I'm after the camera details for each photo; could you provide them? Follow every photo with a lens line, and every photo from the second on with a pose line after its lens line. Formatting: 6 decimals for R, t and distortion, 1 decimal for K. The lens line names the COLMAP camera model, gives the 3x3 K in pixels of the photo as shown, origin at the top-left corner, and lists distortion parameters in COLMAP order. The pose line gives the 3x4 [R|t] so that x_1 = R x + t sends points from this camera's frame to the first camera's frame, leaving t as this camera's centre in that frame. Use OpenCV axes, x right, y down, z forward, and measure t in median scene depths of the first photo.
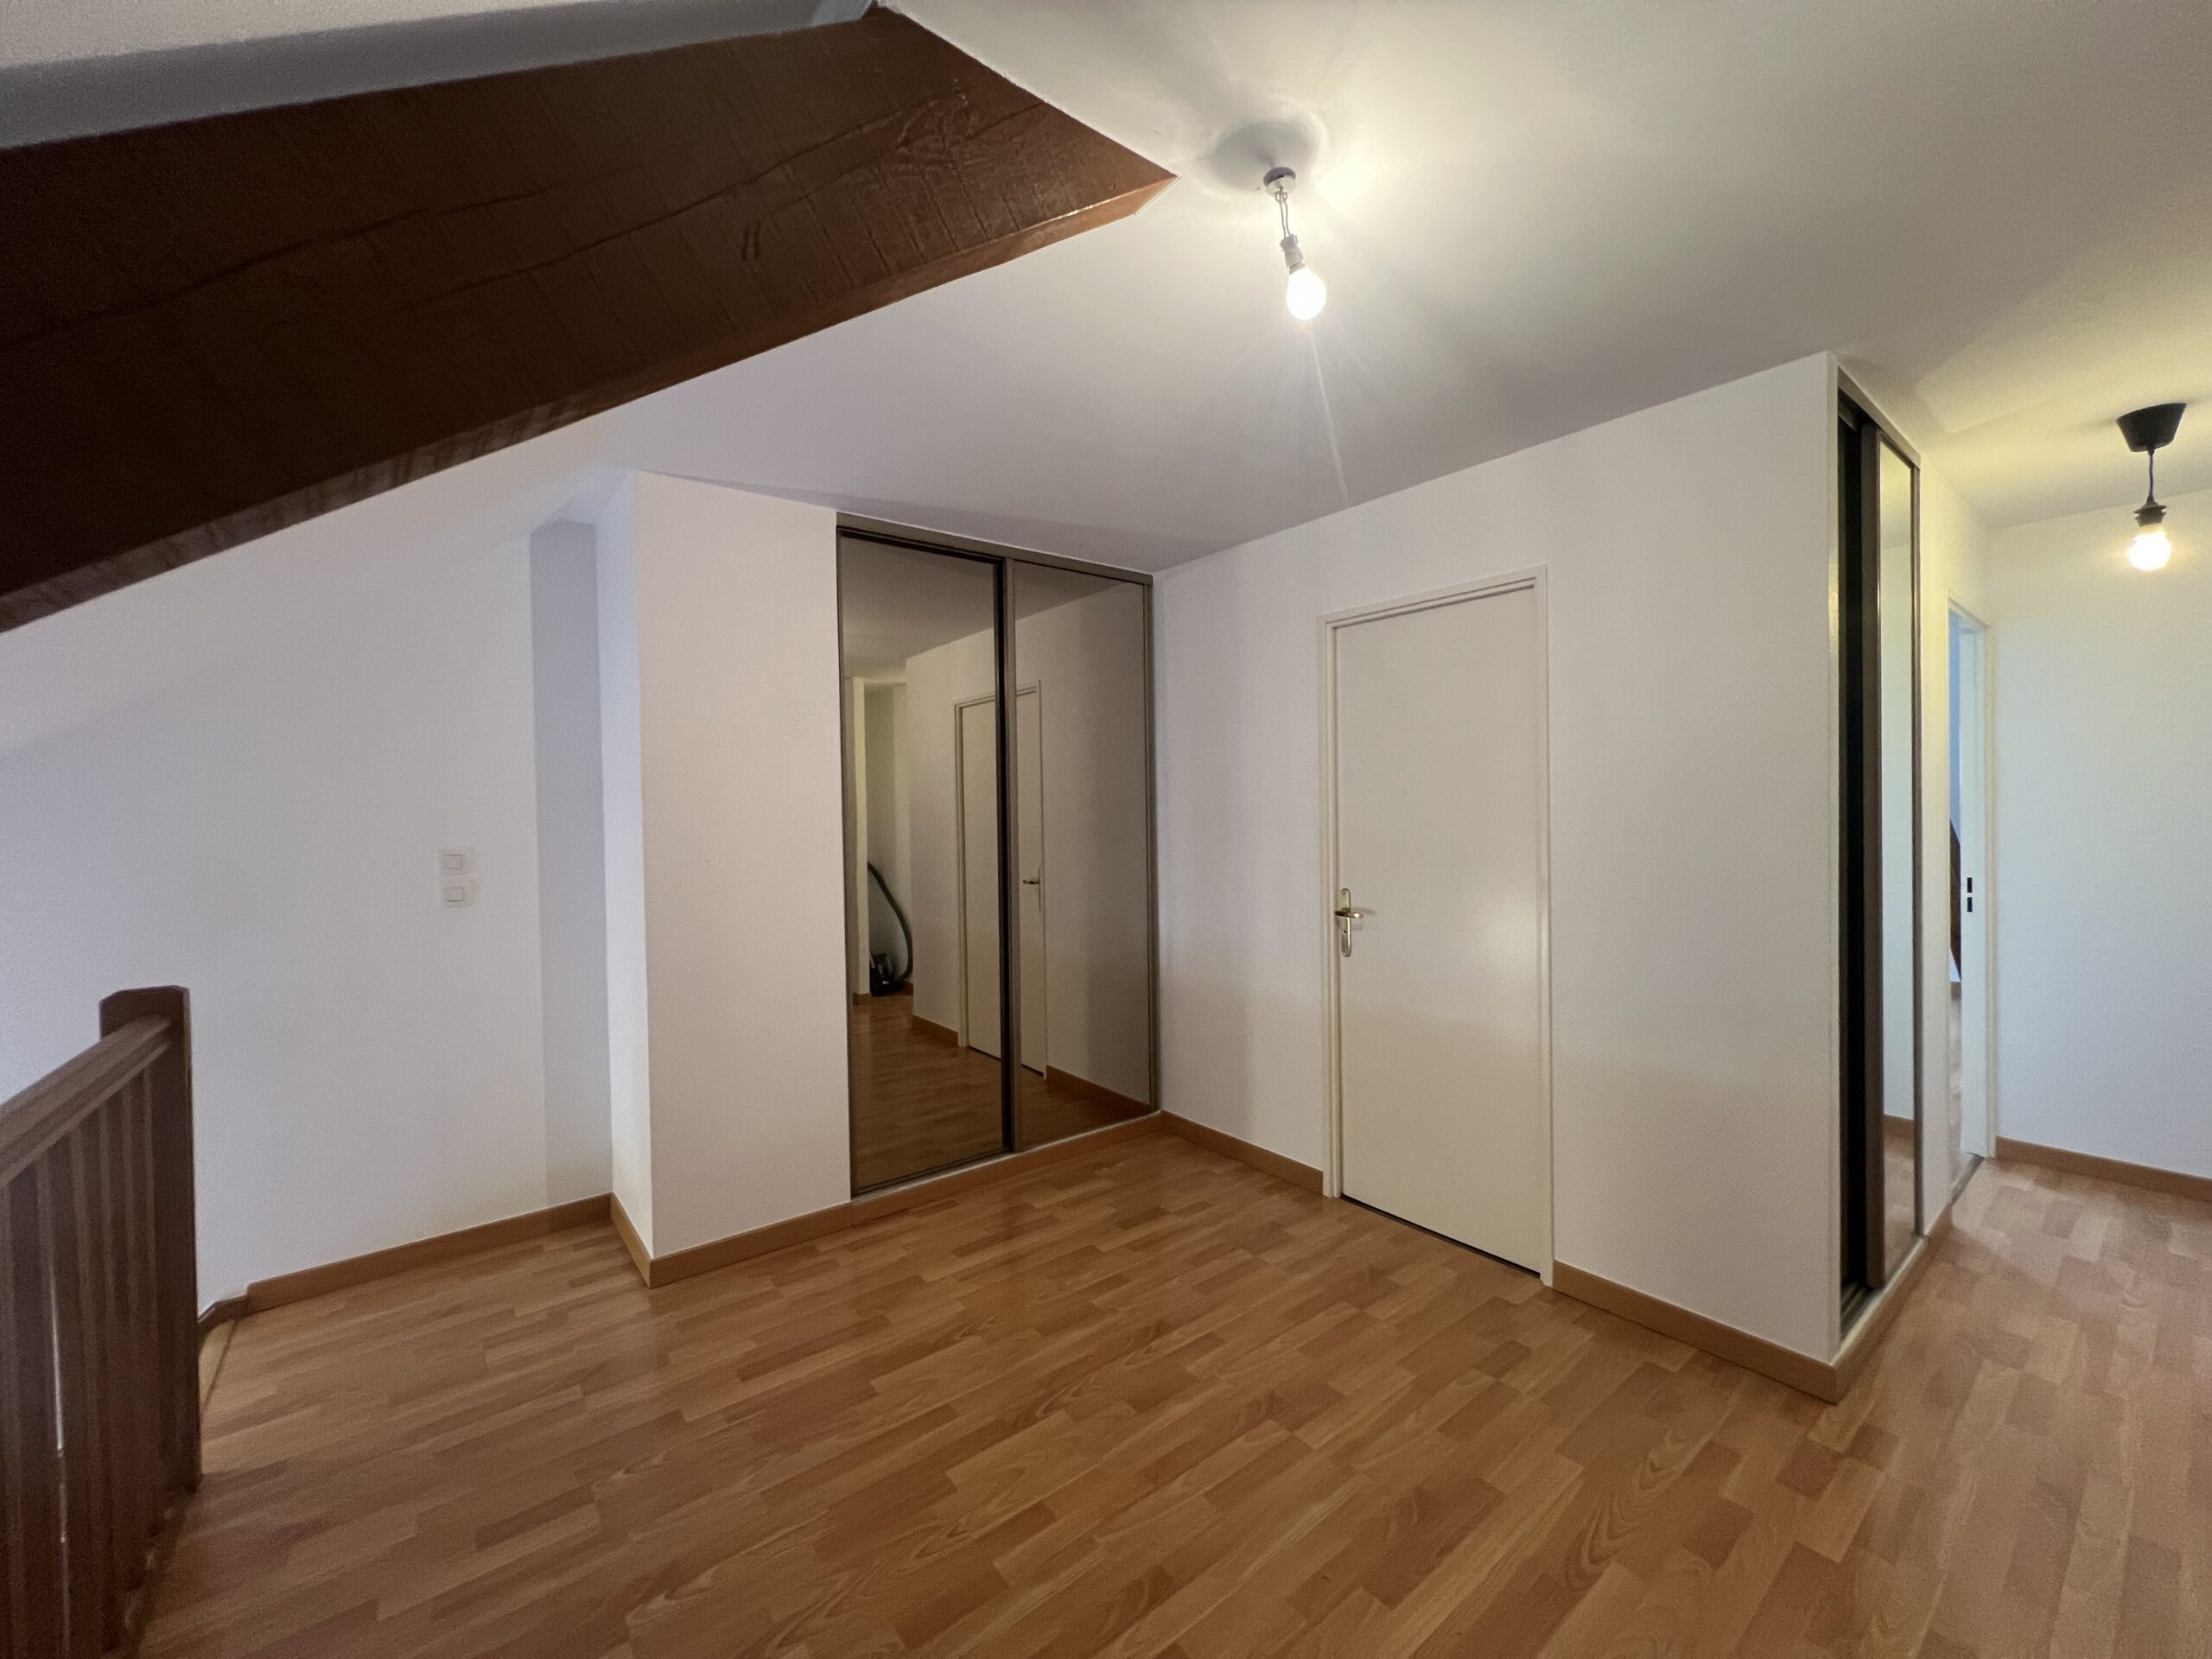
lens RADIAL K [[883.0, 0, 1099.0], [0, 883.0, 823.7], [0, 0, 1]] dist [0.001588, 0.000086]
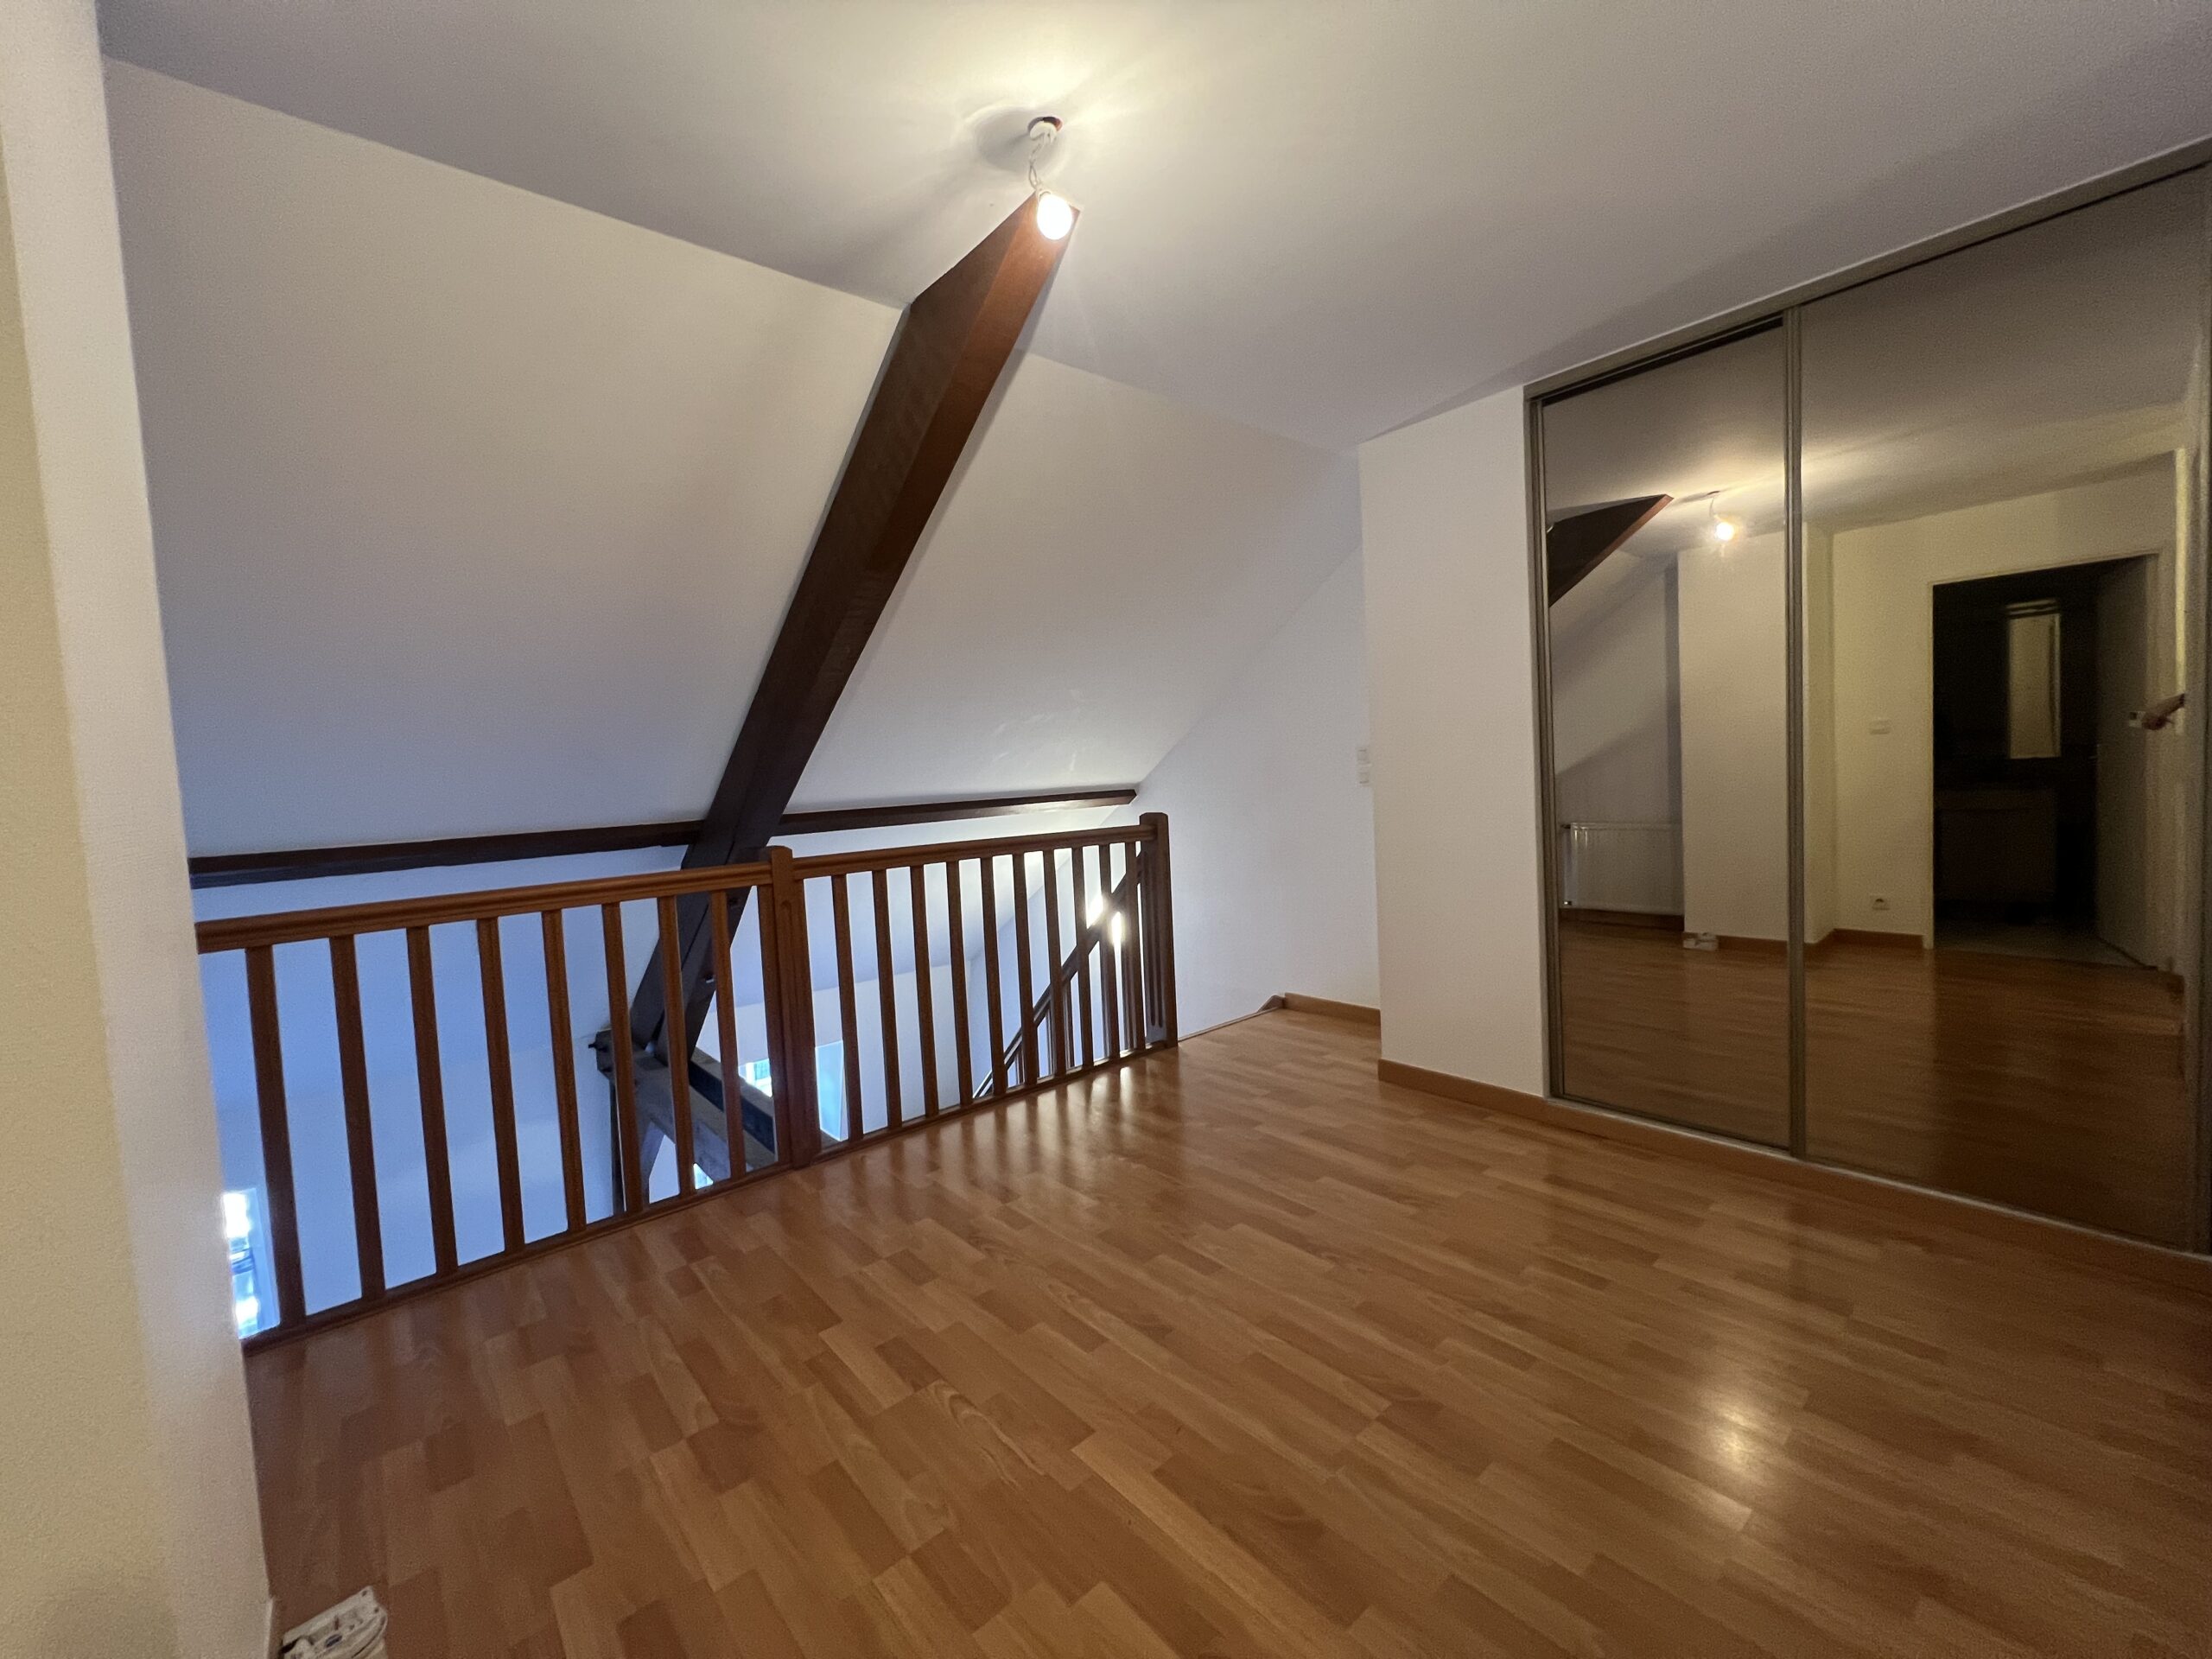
lens RADIAL K [[883.0, 0, 1099.0], [0, 883.0, 823.7], [0, 0, 1]] dist [0.001588, 0.000086]
pose [[0.044234, 0.067984, -0.996705, 0.796167], [0.039898, 0.996766, 0.069759, 0.040309], [0.998224, -0.042853, 0.041378, 0.571941]]
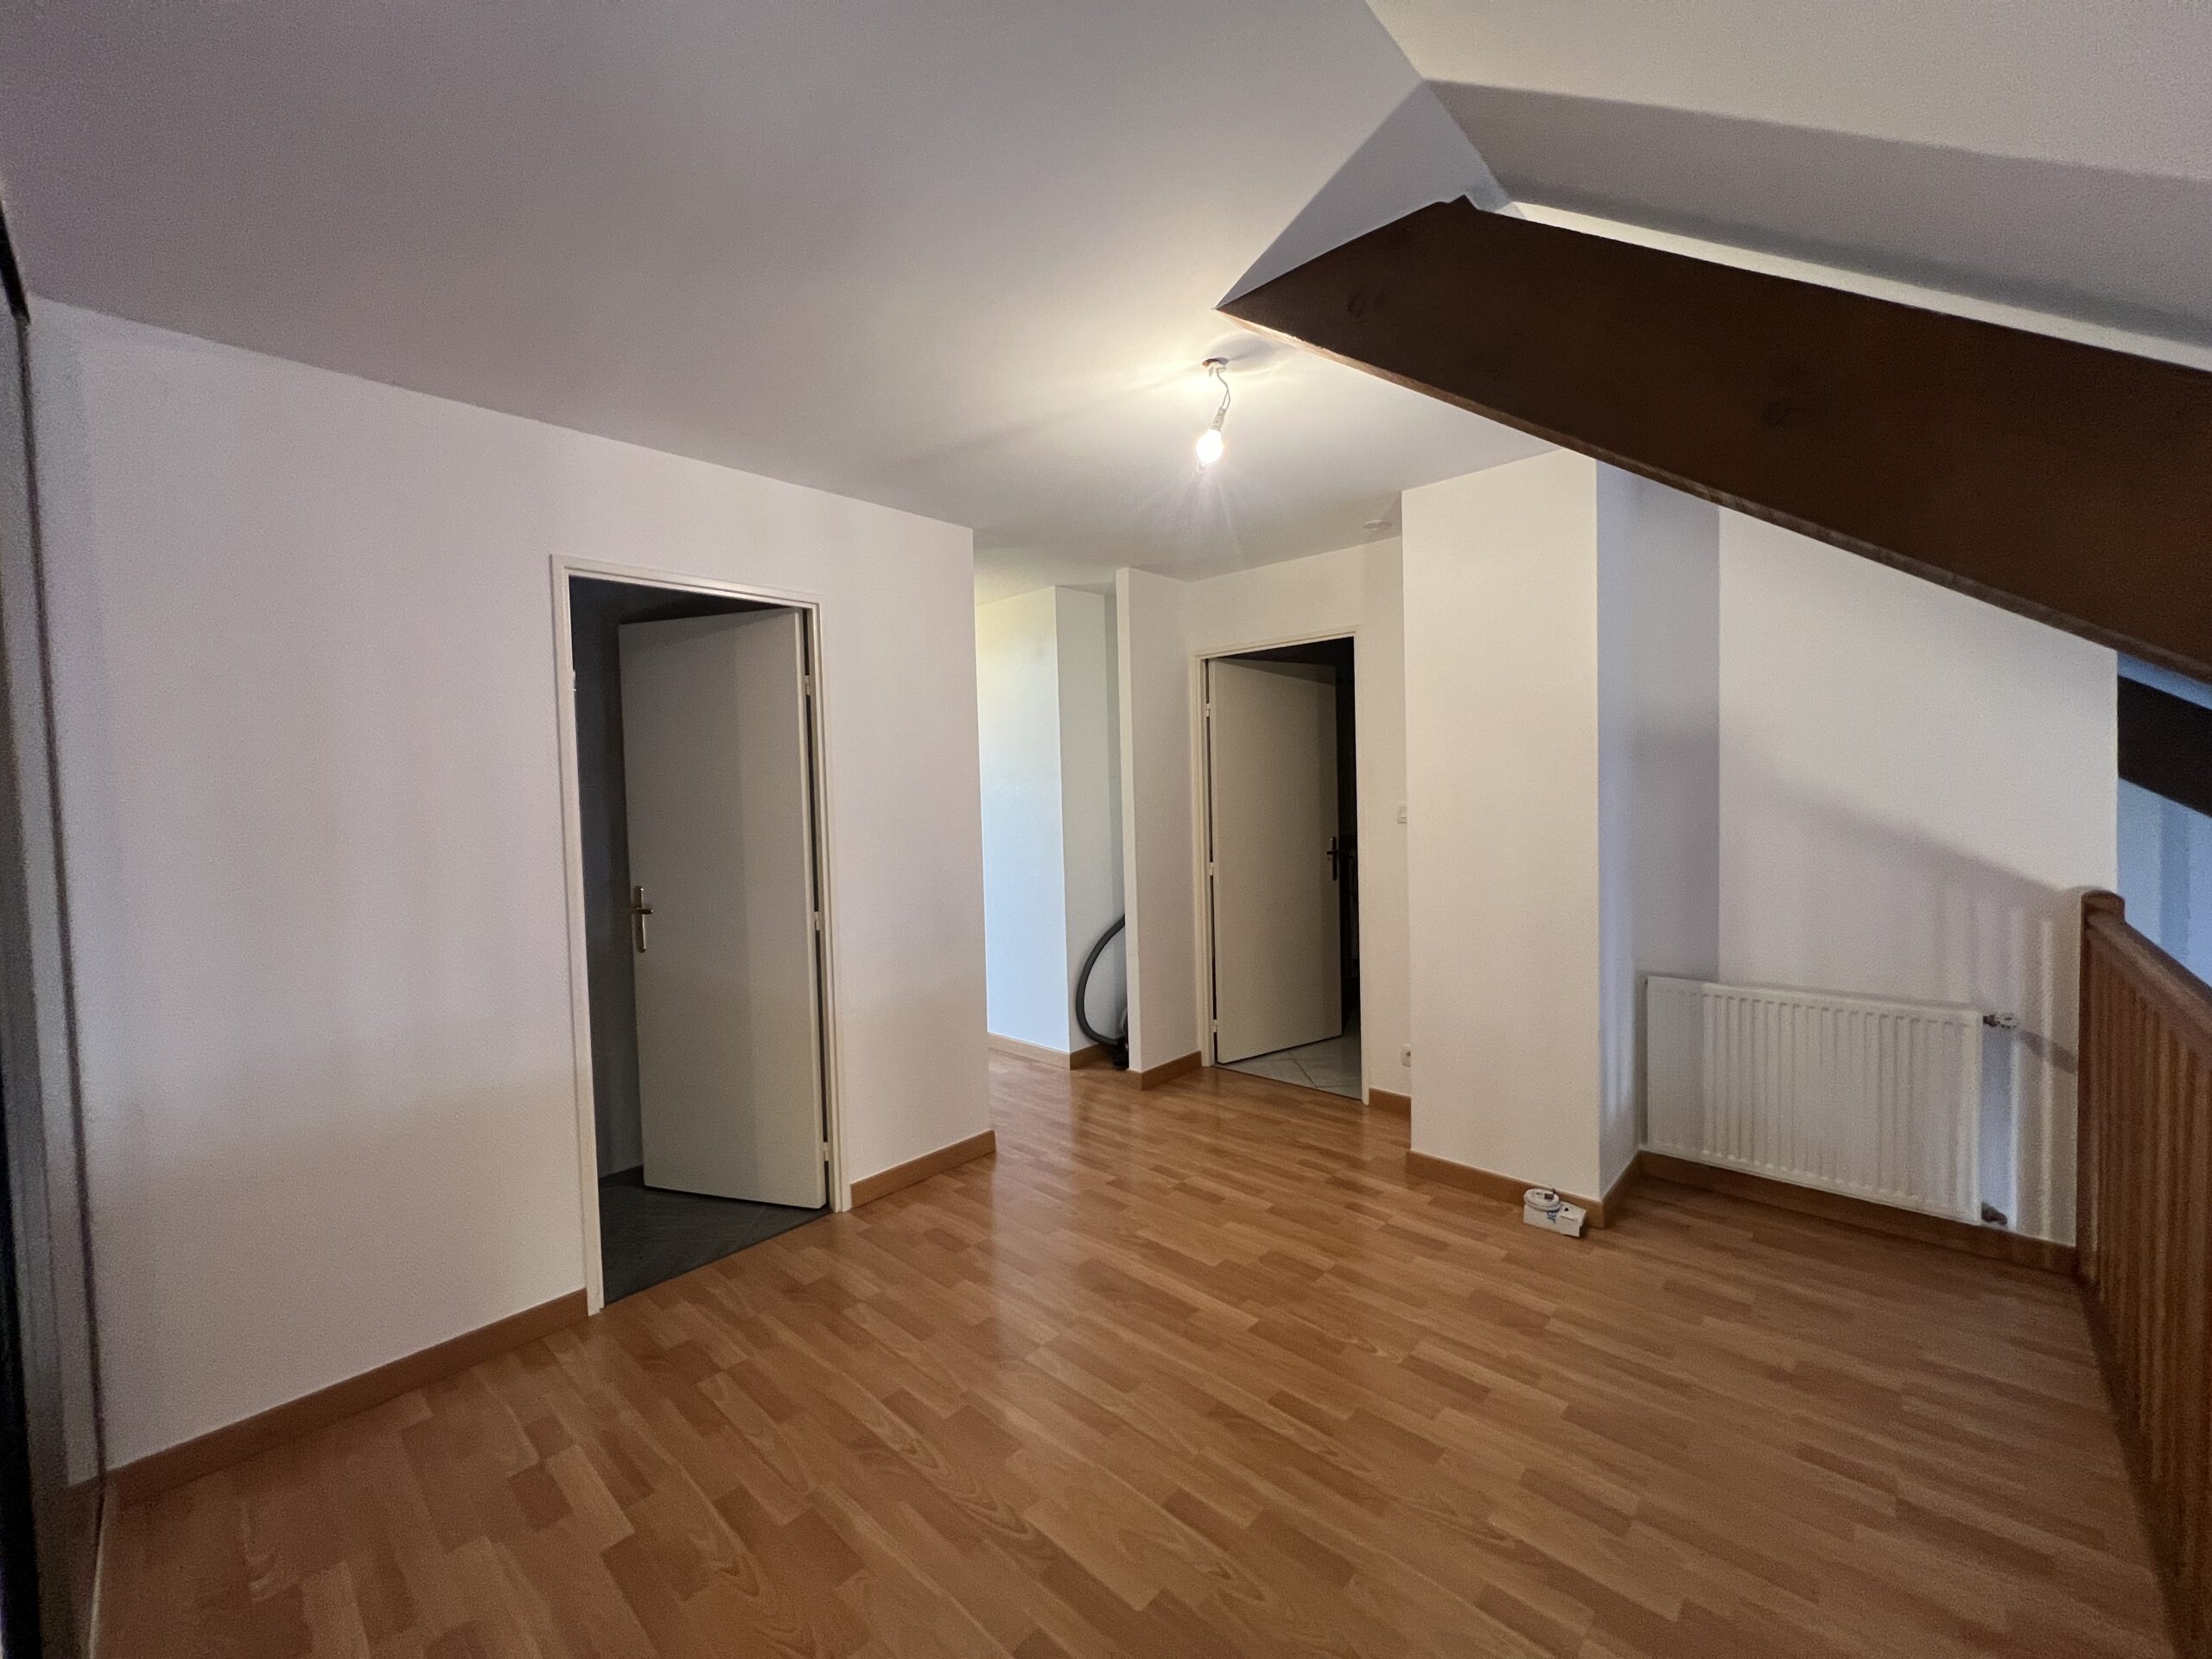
lens RADIAL K [[883.0, 0, 1099.0], [0, 883.0, 823.7], [0, 0, 1]] dist [0.001588, 0.000086]
pose [[-0.148020, -0.013092, 0.988898, -0.715331], [0.045139, 0.998781, 0.019979, -0.001393], [-0.987954, 0.047595, -0.147249, 0.837353]]
